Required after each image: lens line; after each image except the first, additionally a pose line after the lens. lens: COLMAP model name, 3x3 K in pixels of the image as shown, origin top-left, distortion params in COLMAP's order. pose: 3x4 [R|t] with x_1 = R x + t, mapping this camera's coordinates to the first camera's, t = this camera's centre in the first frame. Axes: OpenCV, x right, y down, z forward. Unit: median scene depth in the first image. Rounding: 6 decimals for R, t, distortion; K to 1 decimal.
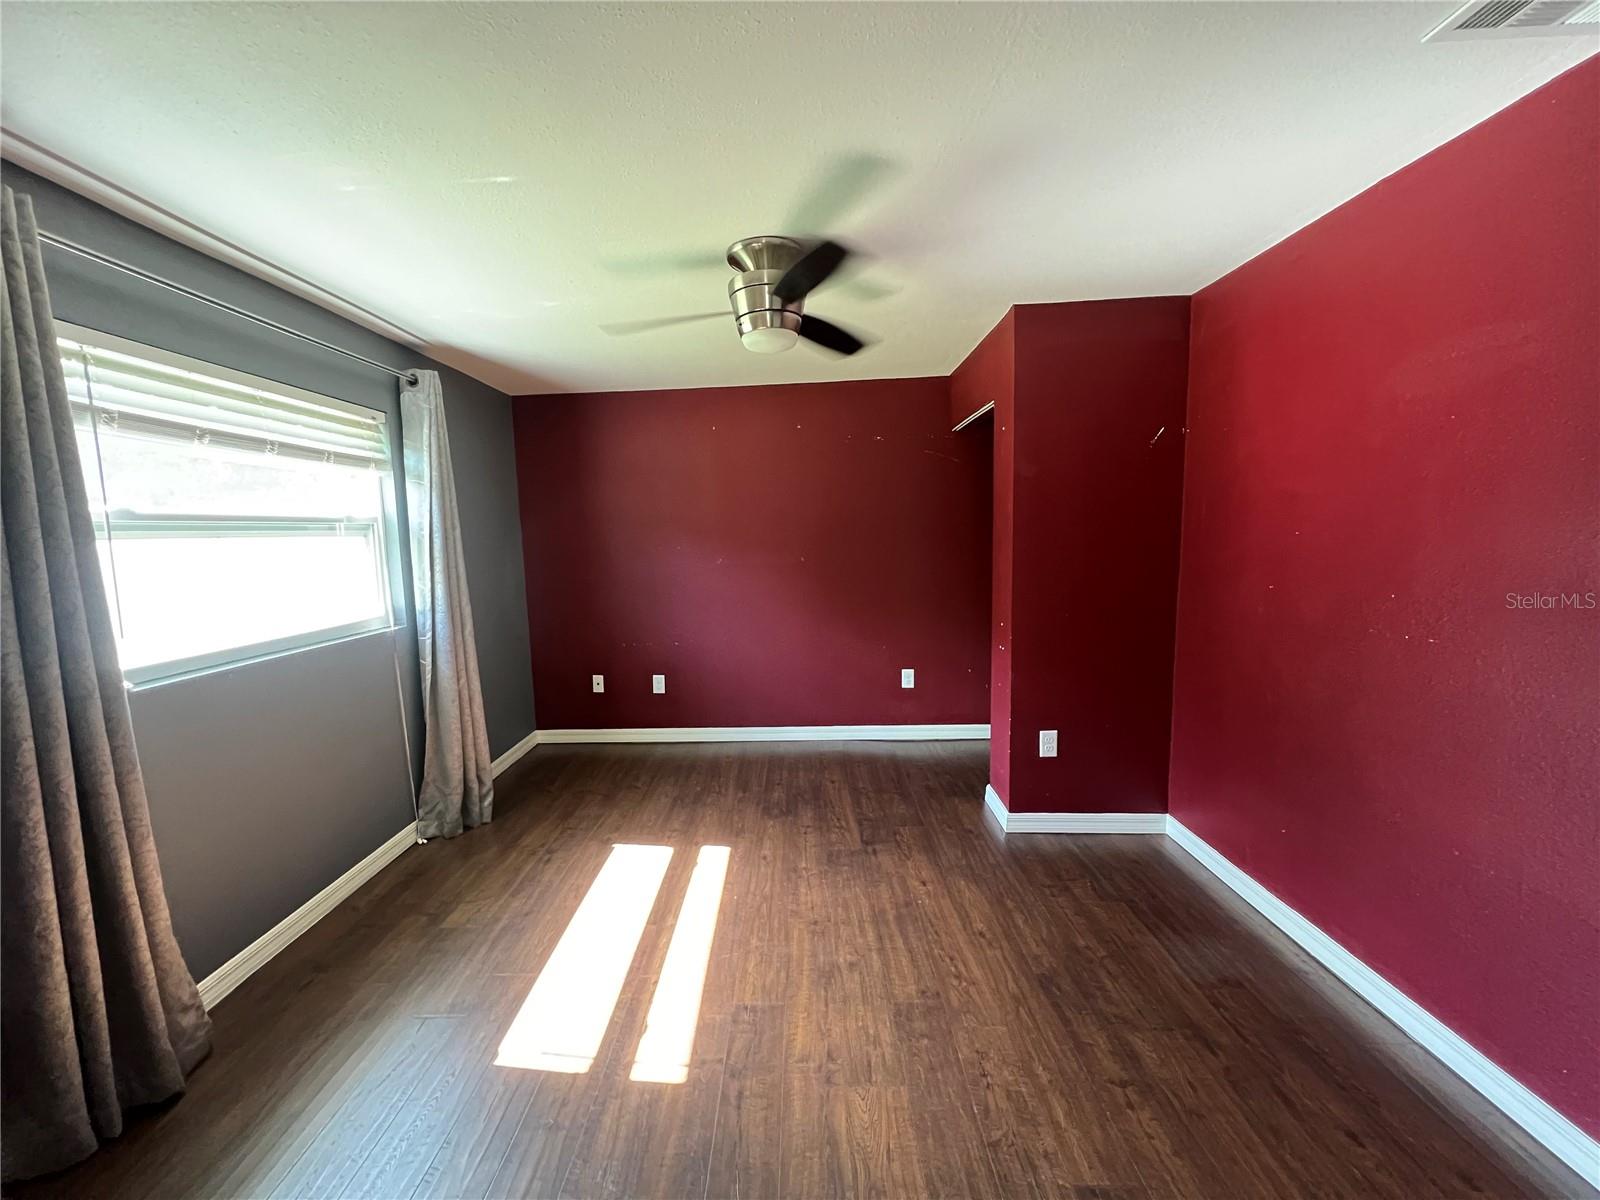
lens RADIAL K [[637.1, 0, 797.4], [0, 637.1, 604.5], [0, 0, 1]] dist [-0.001687, 0.000164]
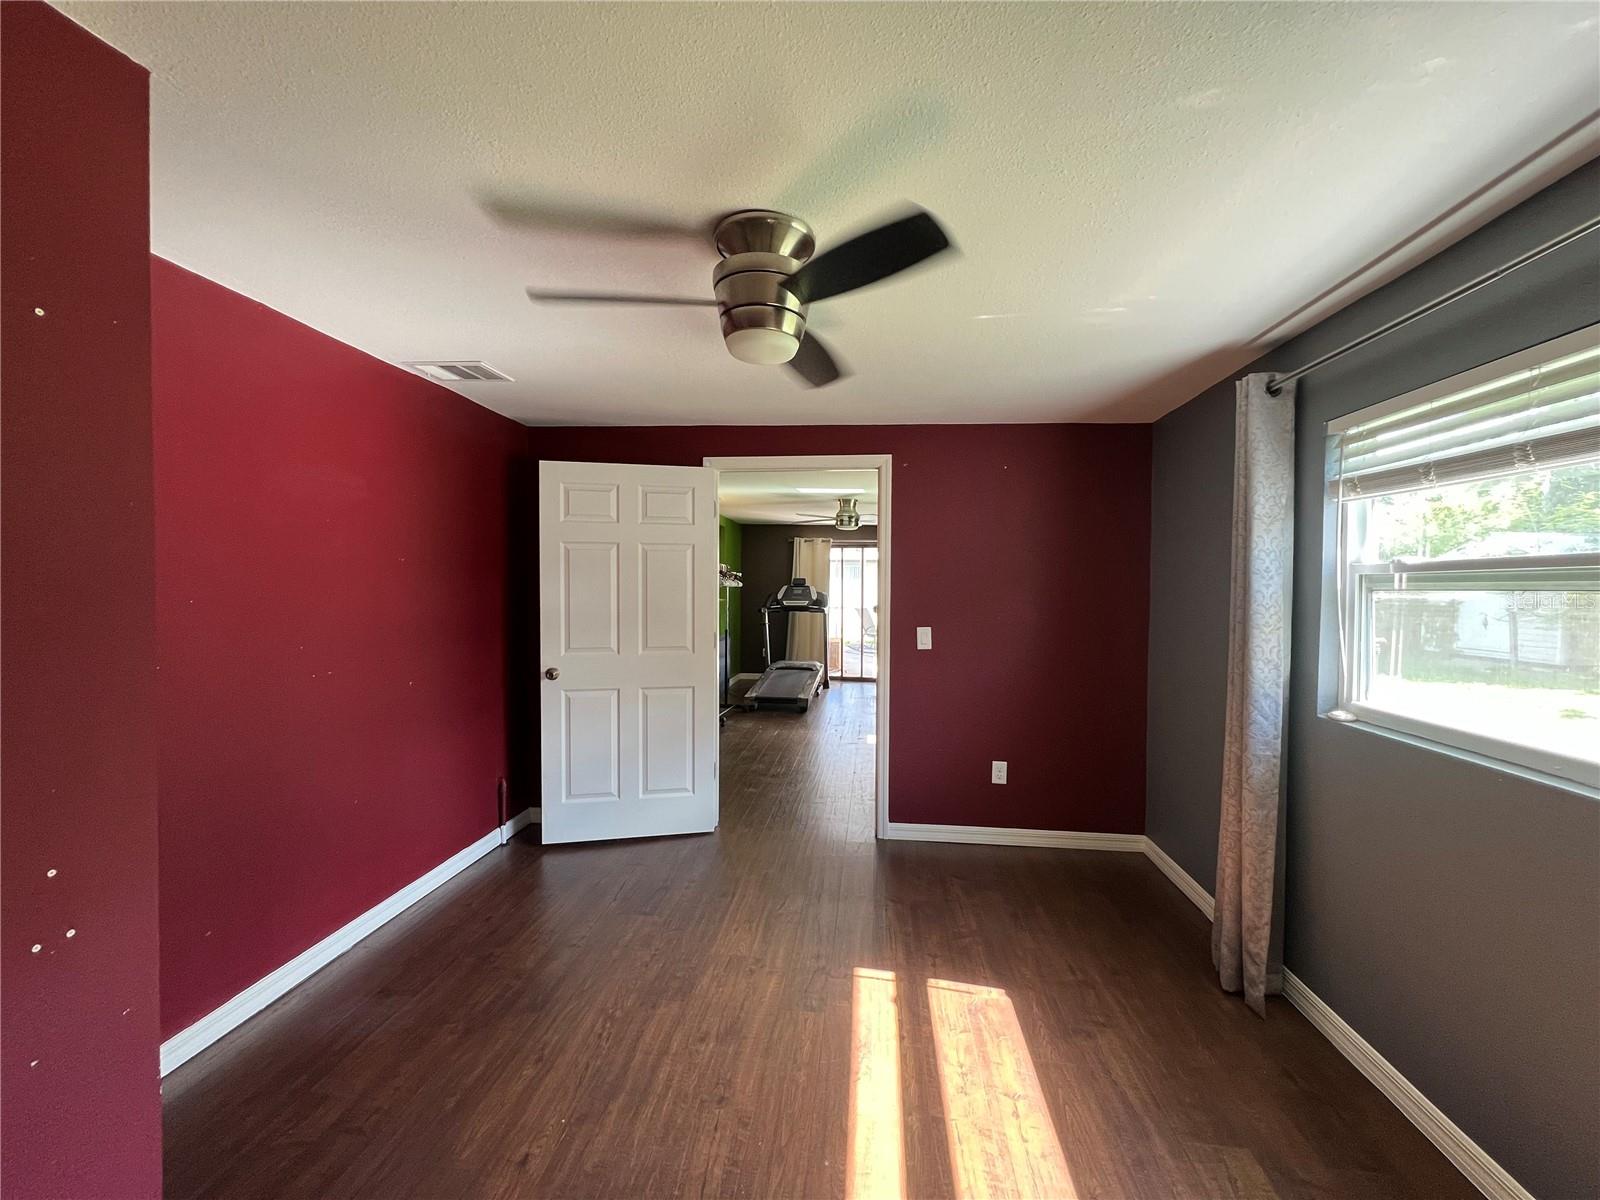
lens RADIAL K [[637.1, 0, 797.4], [0, 637.1, 604.5], [0, 0, 1]] dist [-0.001687, 0.000164]
pose [[-0.993066, 0.011369, 0.117006, -0.180640], [0.027945, 0.989612, 0.141020, -0.222714], [-0.114188, 0.143312, -0.983068, 1.875857]]
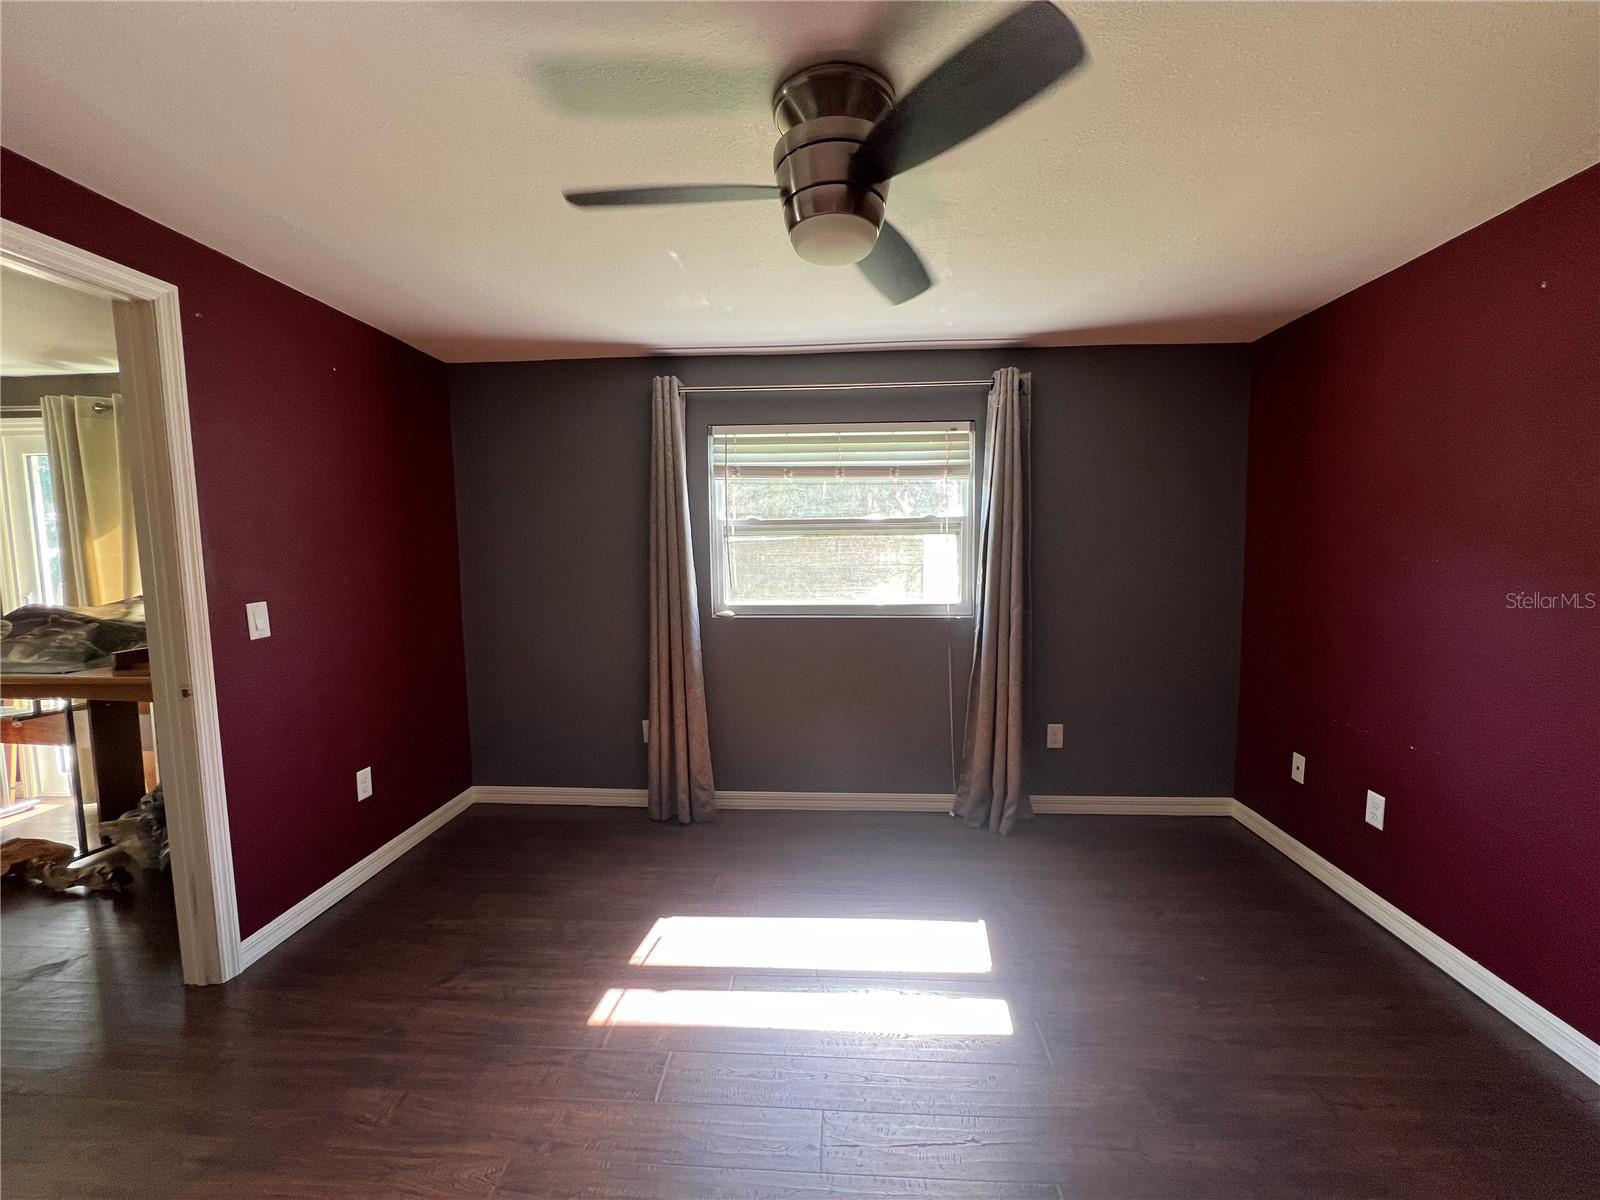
lens RADIAL K [[637.1, 0, 797.4], [0, 637.1, 604.5], [0, 0, 1]] dist [-0.001687, 0.000164]
pose [[-0.054316, 0.118358, -0.991484, 0.674052], [-0.105592, 0.986702, 0.123571, -0.128358], [0.992925, 0.111404, -0.041096, 1.075064]]
